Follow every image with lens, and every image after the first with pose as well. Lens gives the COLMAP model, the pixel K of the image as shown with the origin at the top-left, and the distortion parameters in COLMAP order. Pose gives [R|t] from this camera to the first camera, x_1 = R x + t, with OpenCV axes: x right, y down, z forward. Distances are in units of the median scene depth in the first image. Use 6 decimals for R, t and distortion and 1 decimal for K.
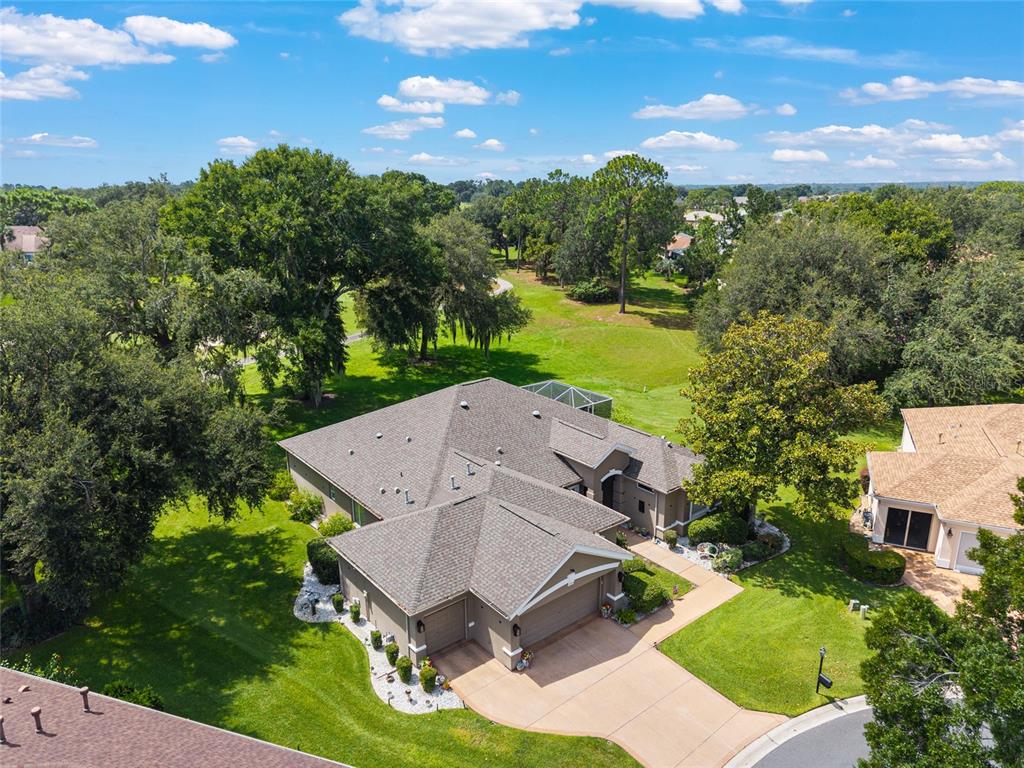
lens RADIAL K [[682.7, 0, 512.0], [0, 682.7, 384.0], [0, 0, 1]] dist [0.036794, -0.035109]
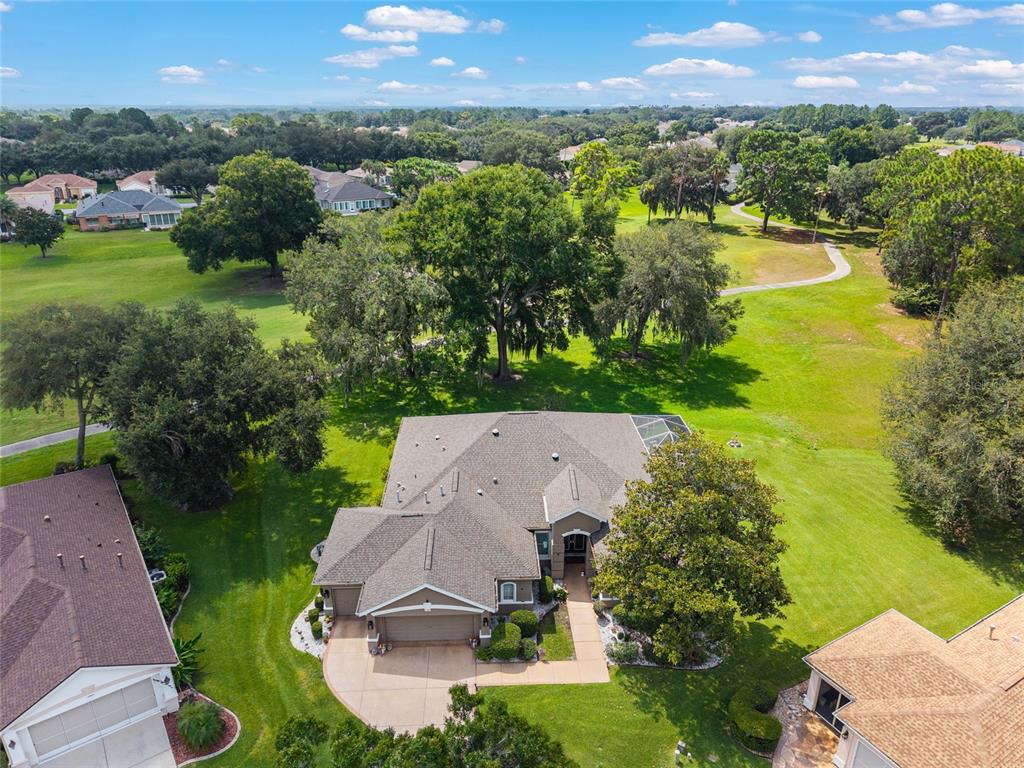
lens RADIAL K [[682.7, 0, 512.0], [0, 682.7, 384.0], [0, 0, 1]] dist [0.036794, -0.035109]
pose [[0.803561, 0.230339, -0.548848, 0.636651], [-0.170021, 0.972494, 0.159210, -0.266989], [0.570424, -0.034619, 0.820621, 0.057023]]
